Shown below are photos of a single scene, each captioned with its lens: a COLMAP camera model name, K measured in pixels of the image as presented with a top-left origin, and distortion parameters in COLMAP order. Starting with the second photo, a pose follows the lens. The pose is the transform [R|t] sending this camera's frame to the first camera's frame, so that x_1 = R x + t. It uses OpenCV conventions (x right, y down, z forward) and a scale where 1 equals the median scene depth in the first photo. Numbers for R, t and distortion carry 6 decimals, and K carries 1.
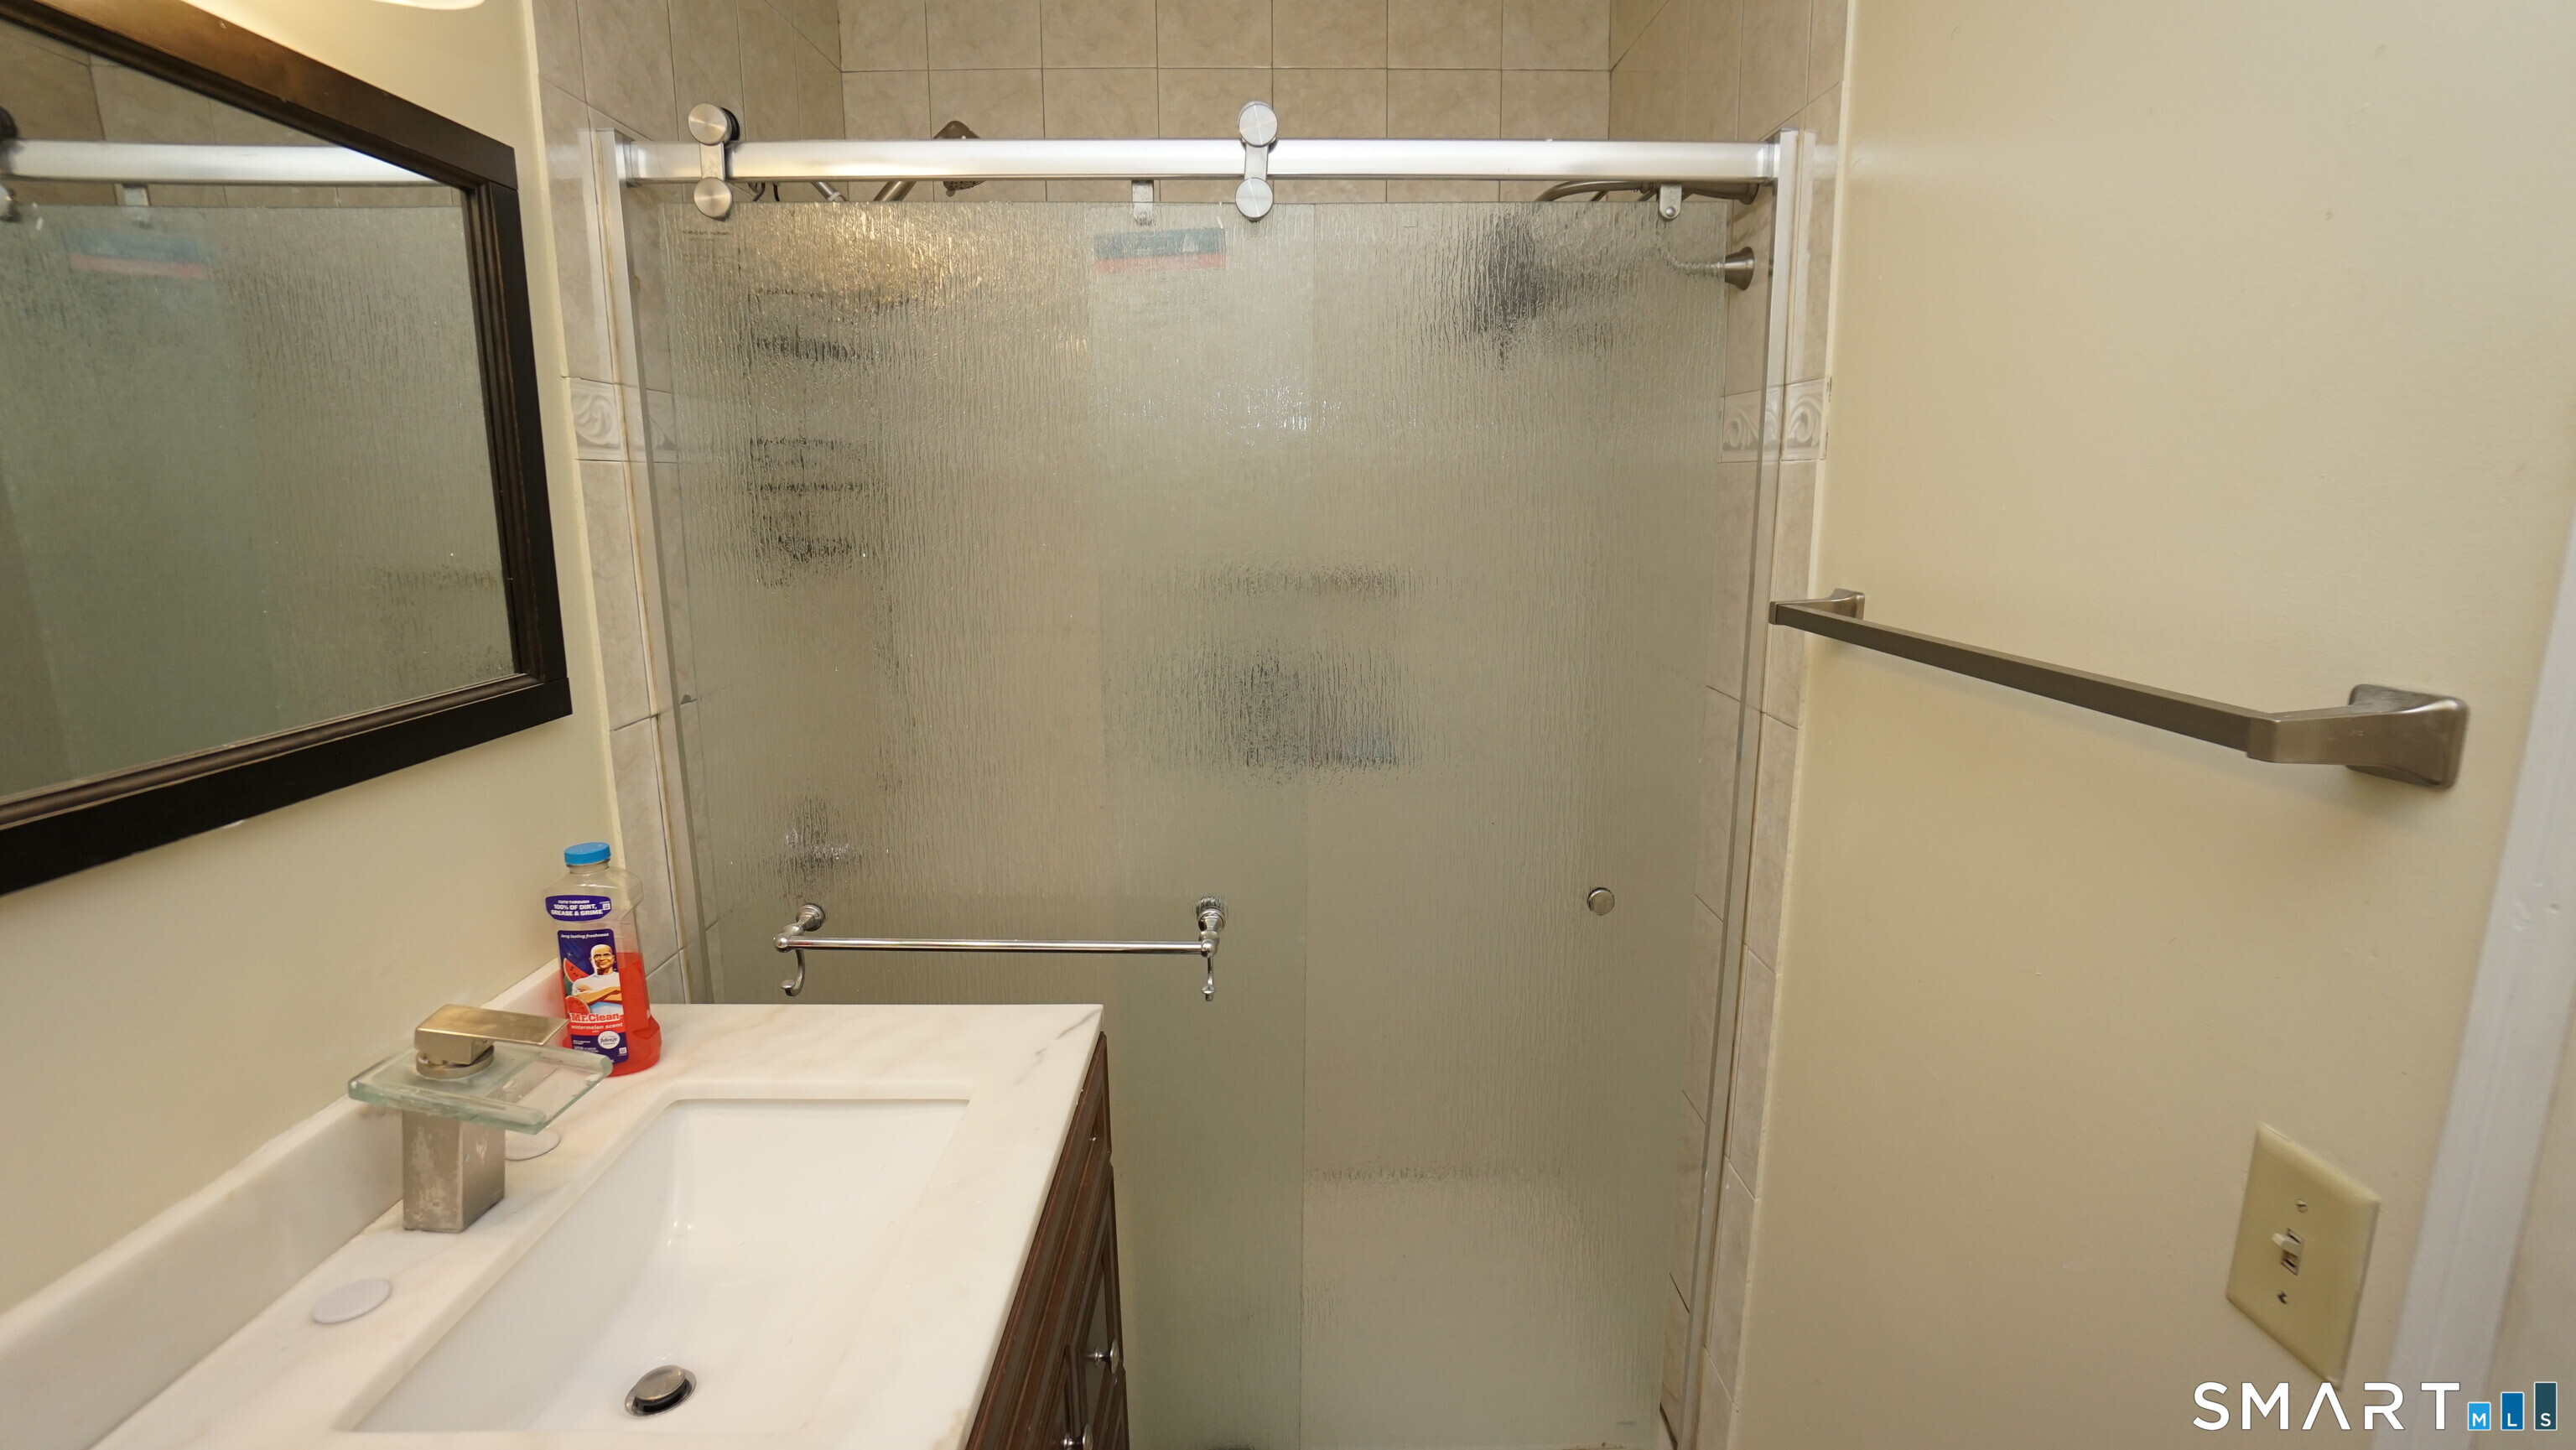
lens RADIAL K [[1182.9, 0, 1288.0], [0, 1182.9, 725.0], [0, 0, 1]] dist [-0.054397, 0.033501]
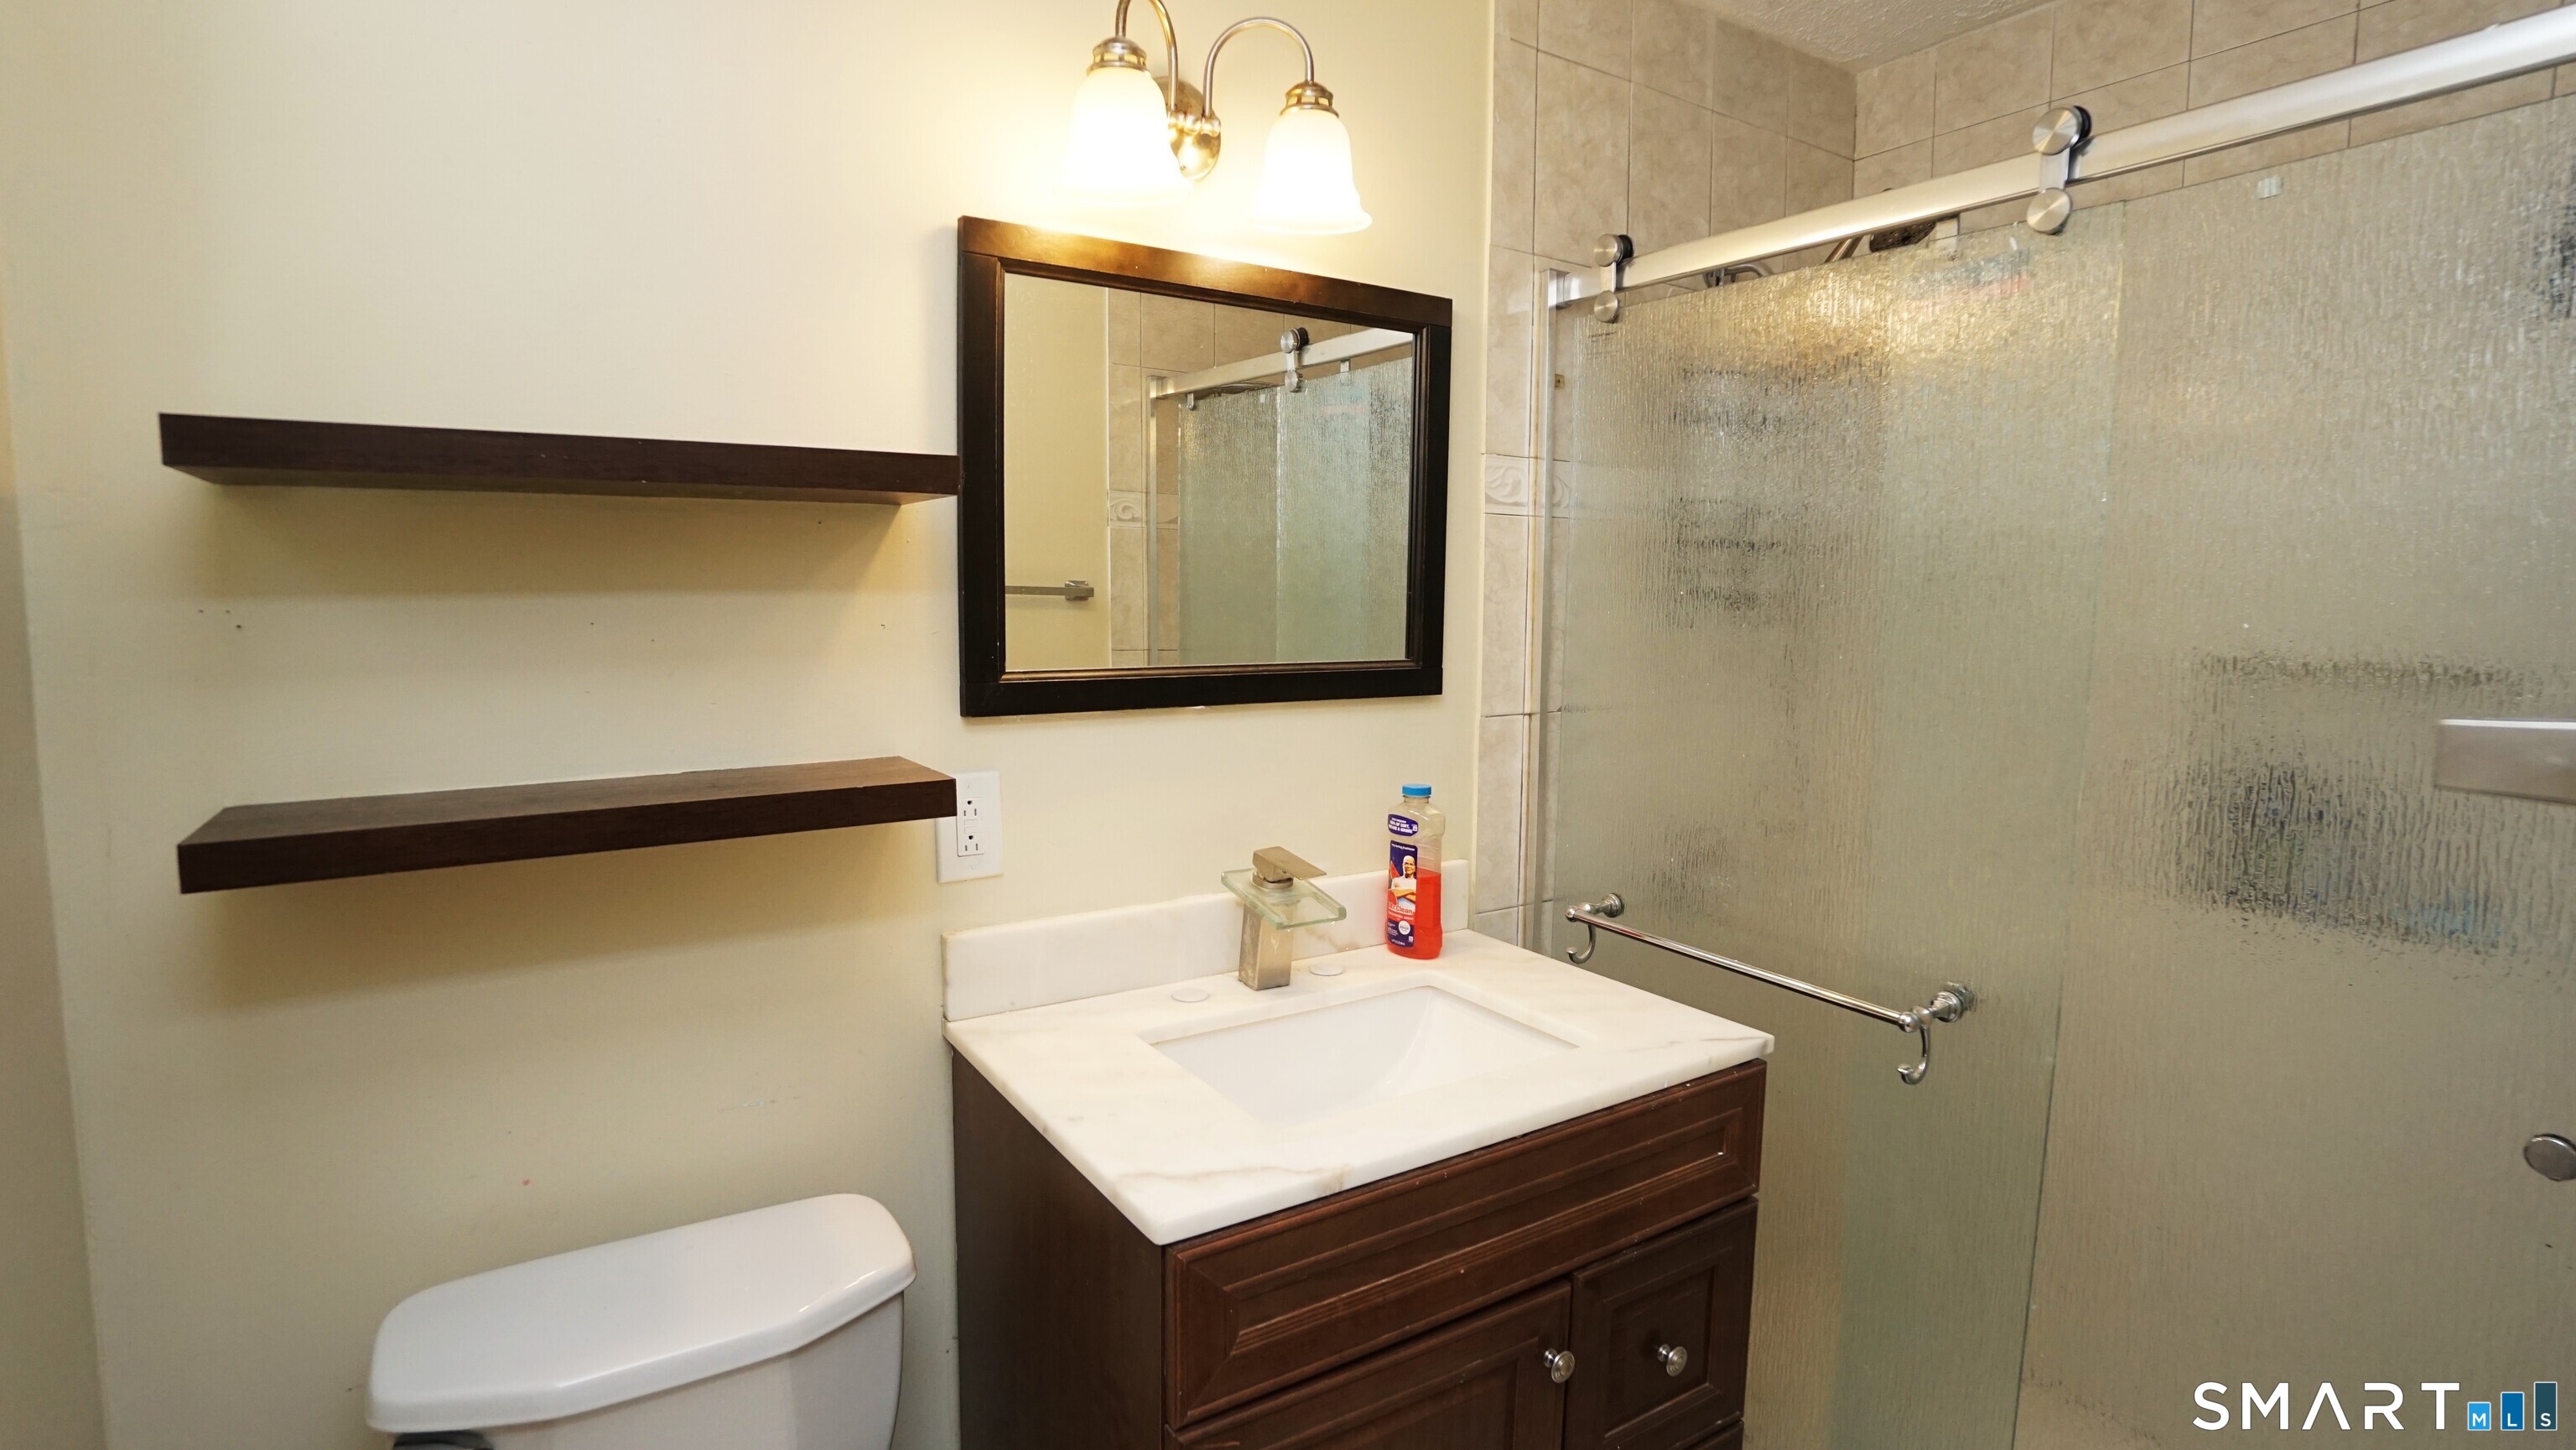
lens RADIAL K [[1260.9, 0, 1288.0], [0, 1260.9, 725.0], [0, 0, 1]] dist [-0.000038, 0.001209]
pose [[0.546041, 0.103622, -0.831326, 0.504642], [-0.185572, 0.982631, 0.000592, 0.056468], [0.816947, 0.153947, 0.555786, 0.026392]]
